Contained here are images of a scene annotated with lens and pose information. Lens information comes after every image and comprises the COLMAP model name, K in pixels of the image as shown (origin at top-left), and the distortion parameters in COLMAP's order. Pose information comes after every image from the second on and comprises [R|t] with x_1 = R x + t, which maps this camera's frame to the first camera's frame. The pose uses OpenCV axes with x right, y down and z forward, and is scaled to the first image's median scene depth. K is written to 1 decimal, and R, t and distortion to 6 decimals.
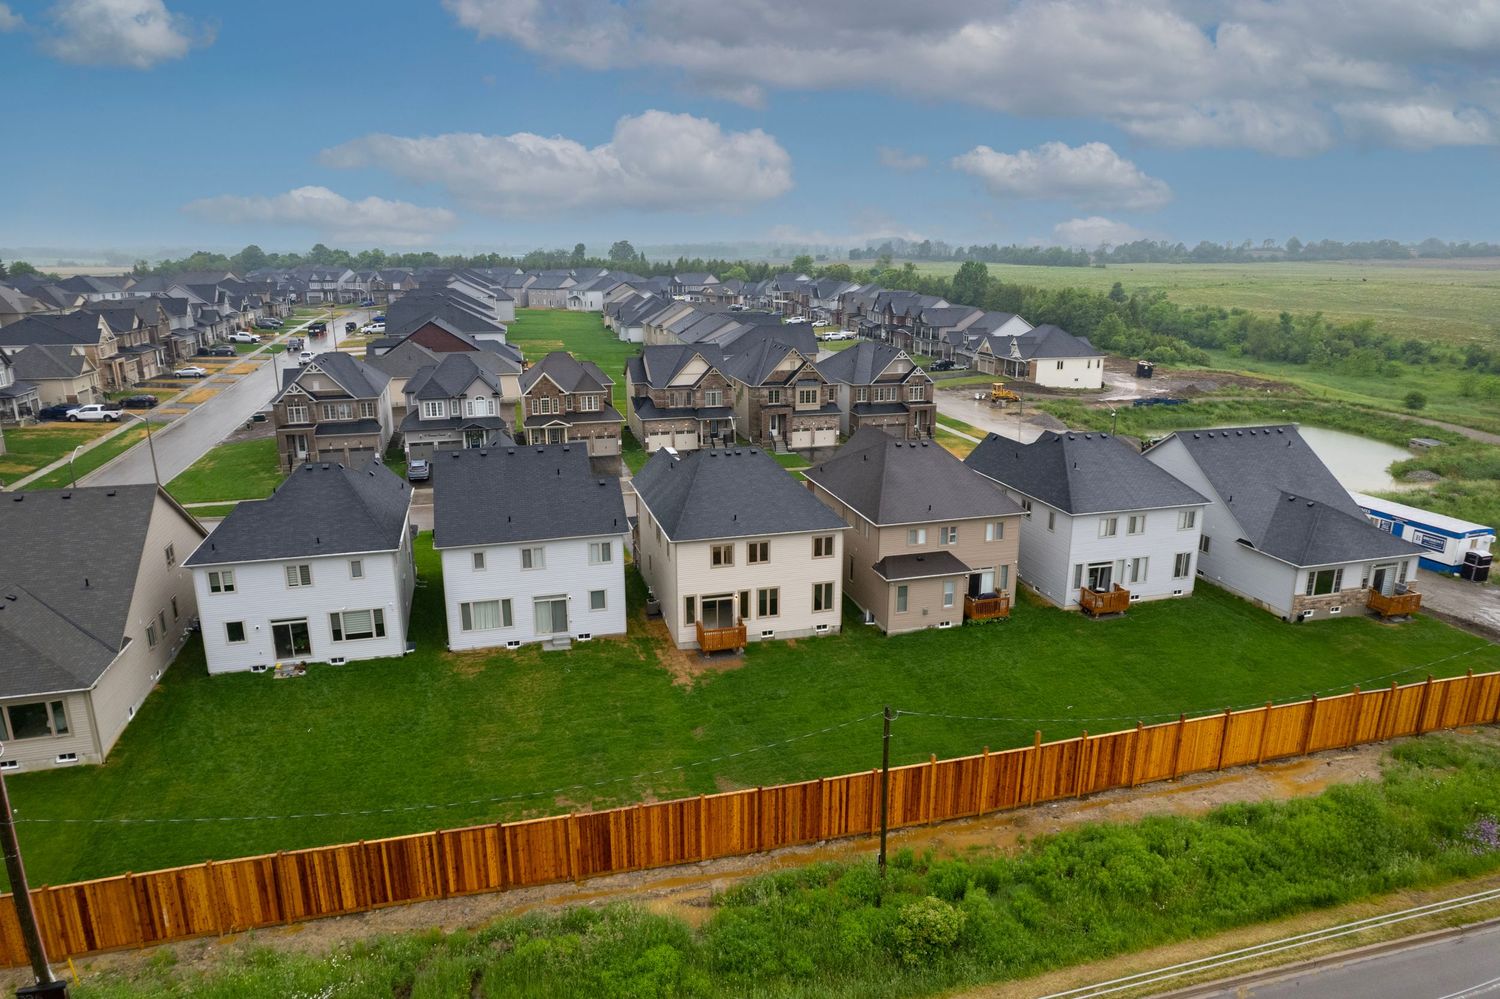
lens RADIAL K [[966.3, 0, 750.0], [0, 966.3, 499.5], [0, 0, 1]] dist [-0.076815, 0.064968]
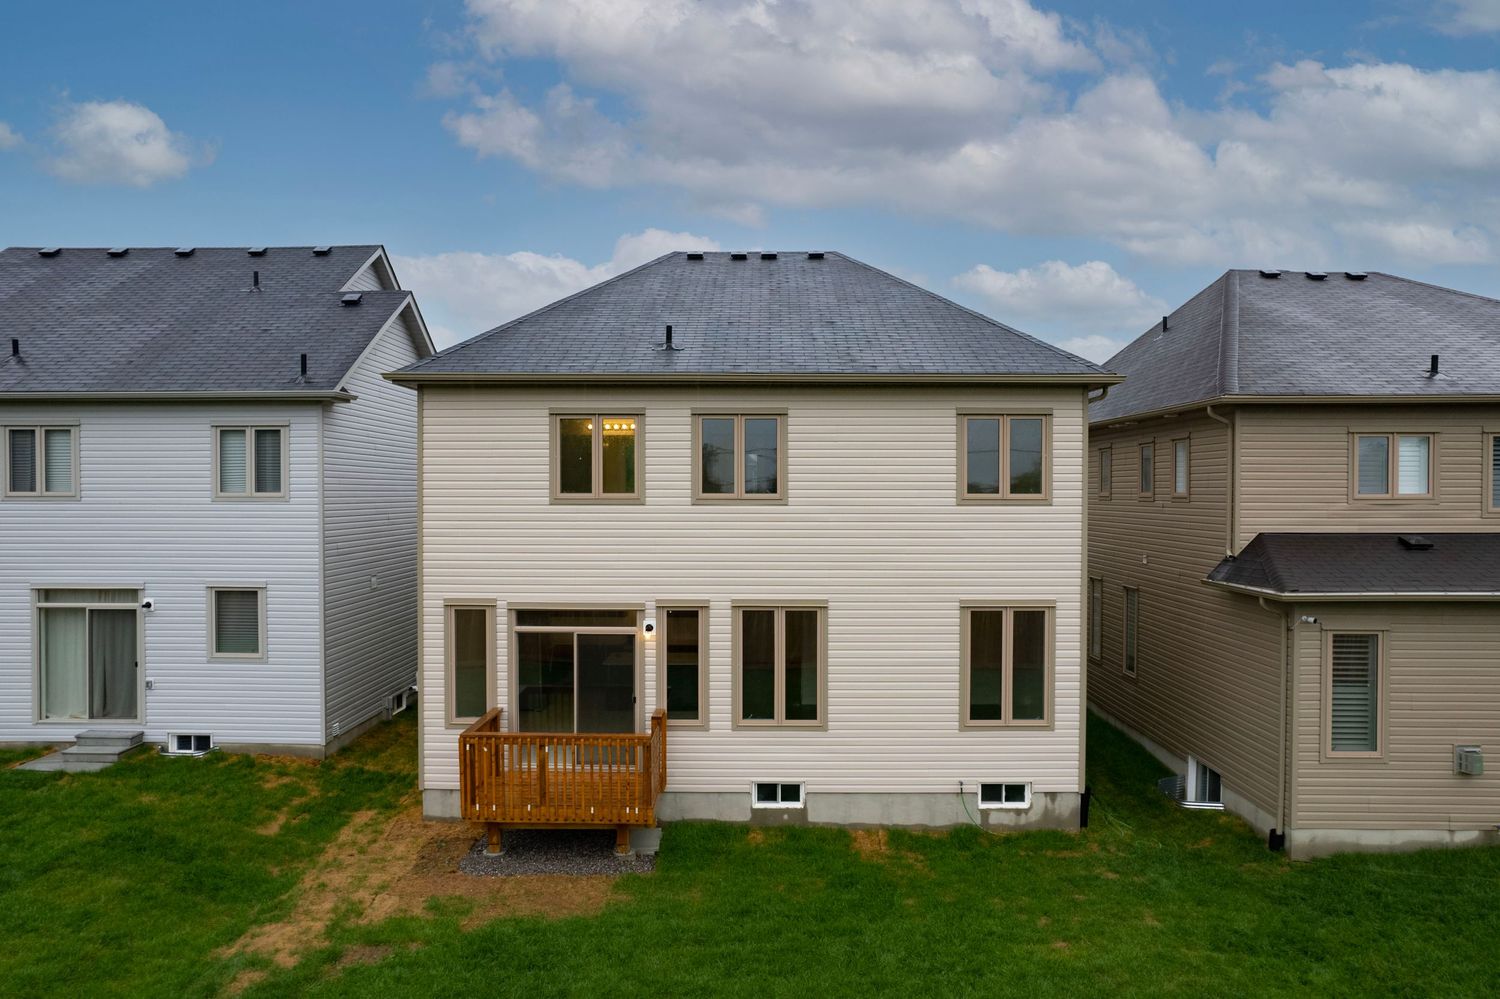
lens RADIAL K [[966.3, 0, 750.0], [0, 966.3, 499.5], [0, 0, 1]] dist [-0.076815, 0.064968]
pose [[0.958819, 0.001125, -0.284015, 0.084123], [-0.072946, 0.967423, -0.242430, 0.127053], [0.274490, 0.253164, 0.927665, 0.751296]]
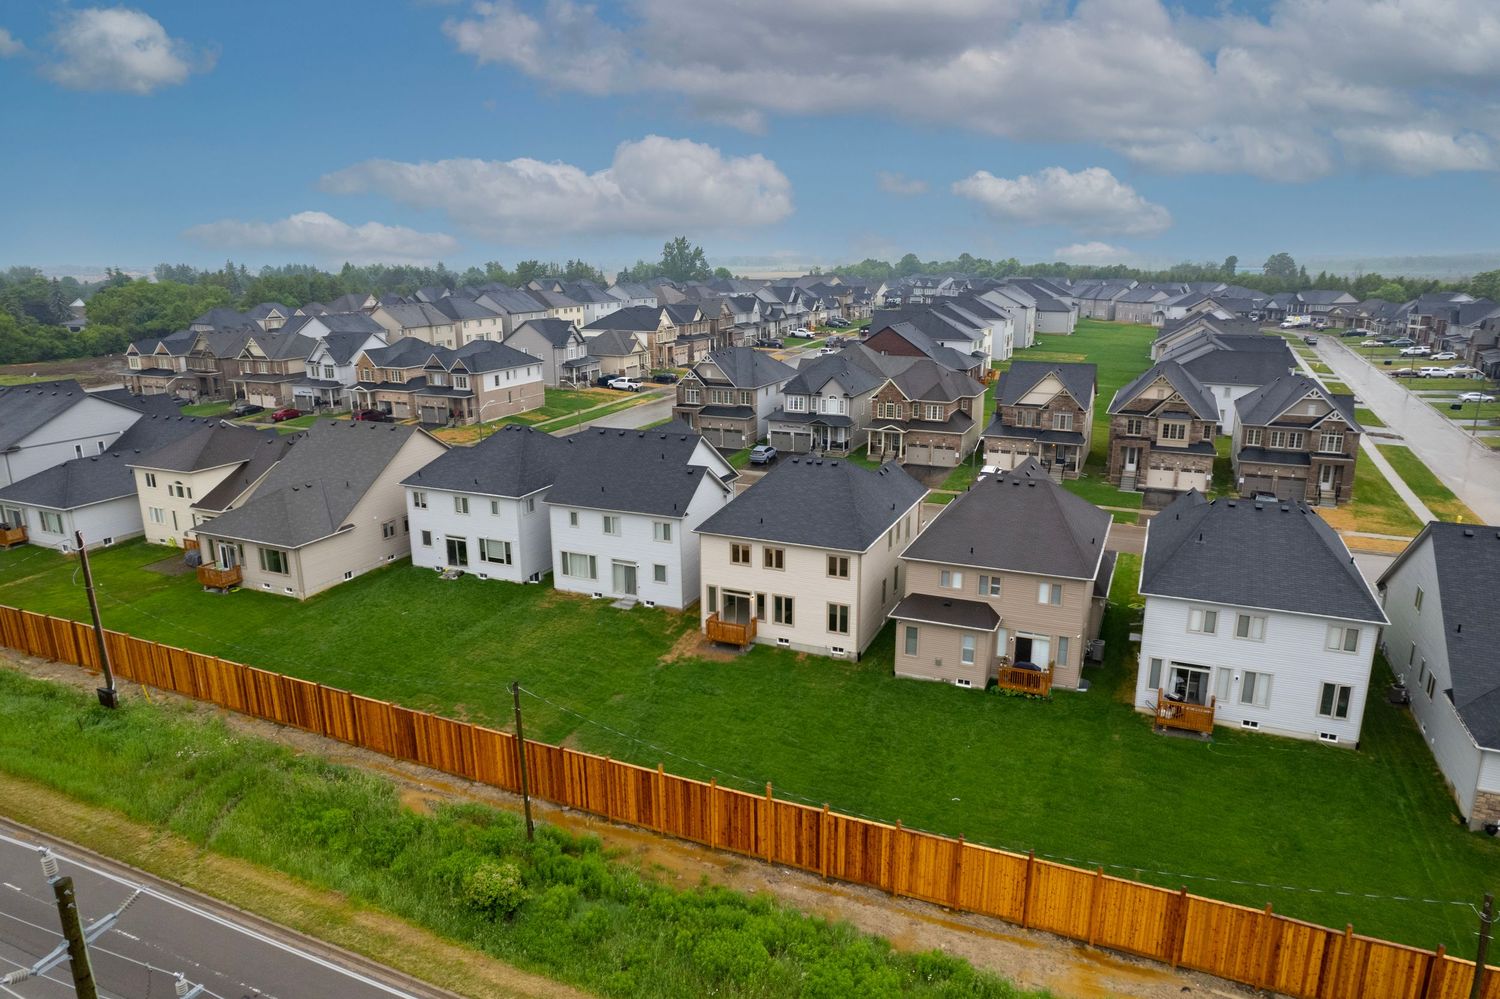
lens RADIAL K [[966.3, 0, 750.0], [0, 966.3, 499.5], [0, 0, 1]] dist [-0.076815, 0.064968]
pose [[0.766883, 0.152557, -0.623392, 0.604028], [-0.158774, 0.986241, 0.046032, -0.048335], [0.621837, 0.063677, 0.780554, 0.184802]]
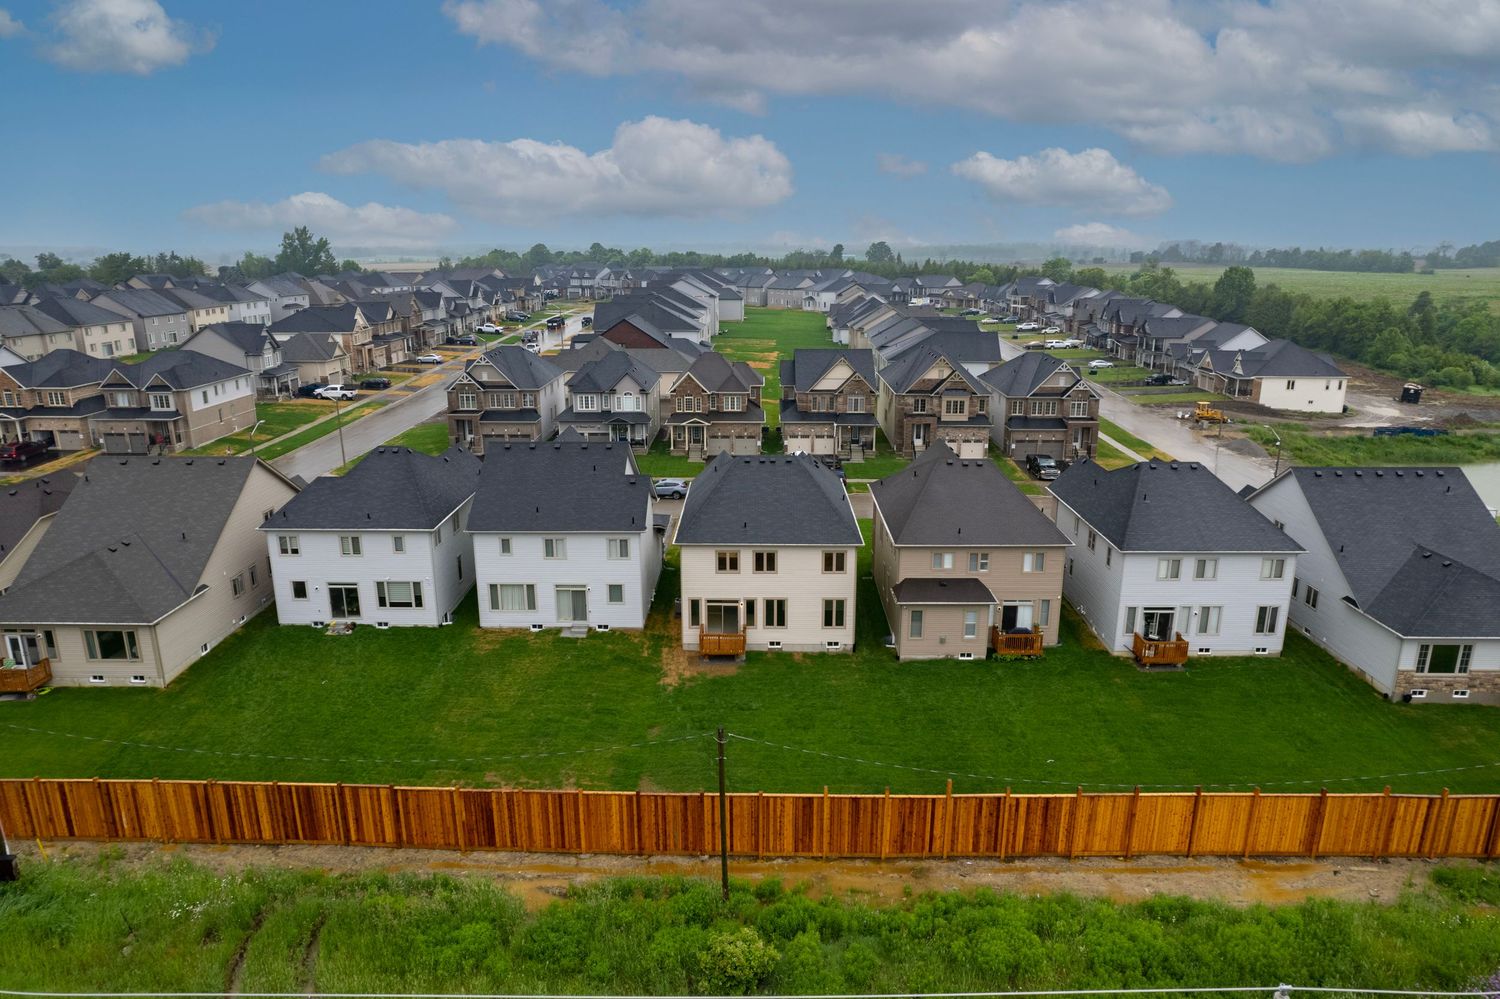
lens RADIAL K [[966.3, 0, 750.0], [0, 966.3, 499.5], [0, 0, 1]] dist [-0.076815, 0.064968]
pose [[0.959069, 0.071726, -0.273937, 0.258030], [-0.071714, 0.997374, 0.010073, -0.017997], [0.273940, 0.009984, 0.961695, 0.037266]]
